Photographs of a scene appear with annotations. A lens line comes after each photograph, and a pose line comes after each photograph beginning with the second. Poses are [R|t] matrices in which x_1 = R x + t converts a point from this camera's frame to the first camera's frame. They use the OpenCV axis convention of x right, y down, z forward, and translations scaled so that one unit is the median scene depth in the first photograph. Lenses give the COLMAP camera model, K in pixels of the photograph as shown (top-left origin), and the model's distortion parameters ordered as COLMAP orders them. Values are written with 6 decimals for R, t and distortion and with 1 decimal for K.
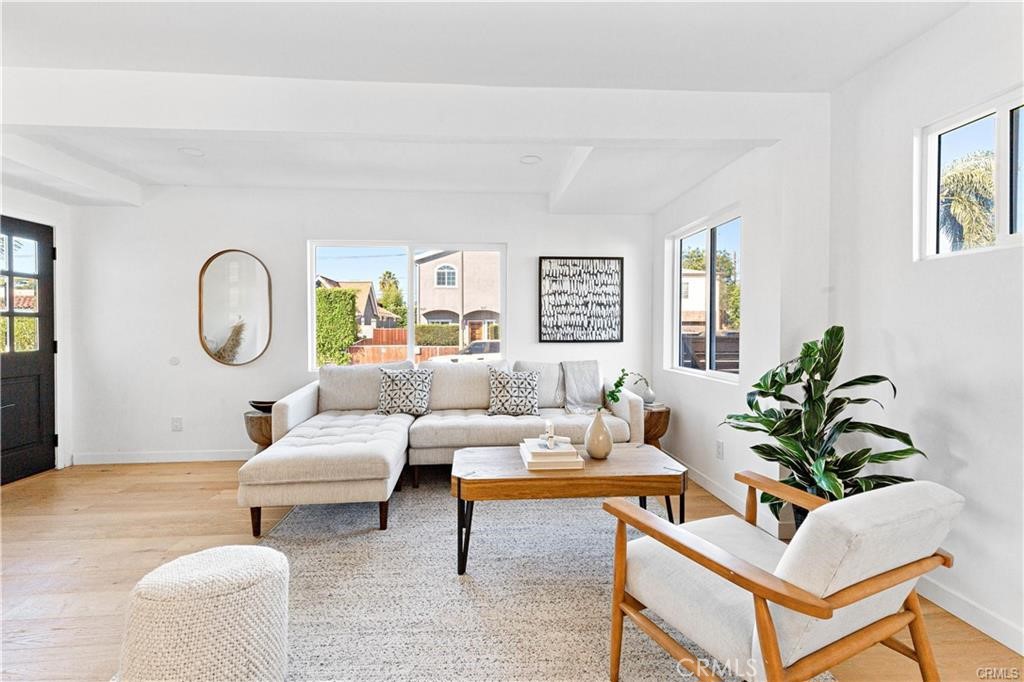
lens RADIAL K [[468.1, 0, 507.3], [0, 468.1, 334.3], [0, 0, 1]] dist [0.001698, 0.000135]
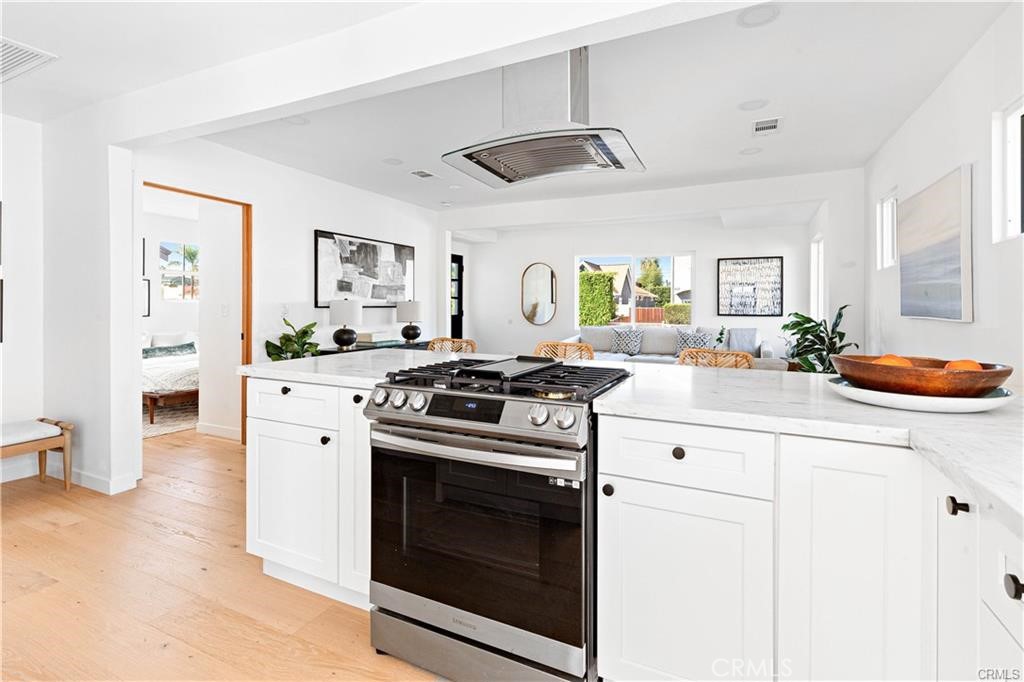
lens RADIAL K [[480.3, 0, 513.9], [0, 480.3, 310.2], [0, 0, 1]] dist [0.001520, 0.000306]
pose [[0.865622, 0.011002, -0.500577, 0.273175], [-0.015054, 0.999878, -0.004057, 0.016011], [0.500471, 0.011048, 0.865683, -0.661575]]
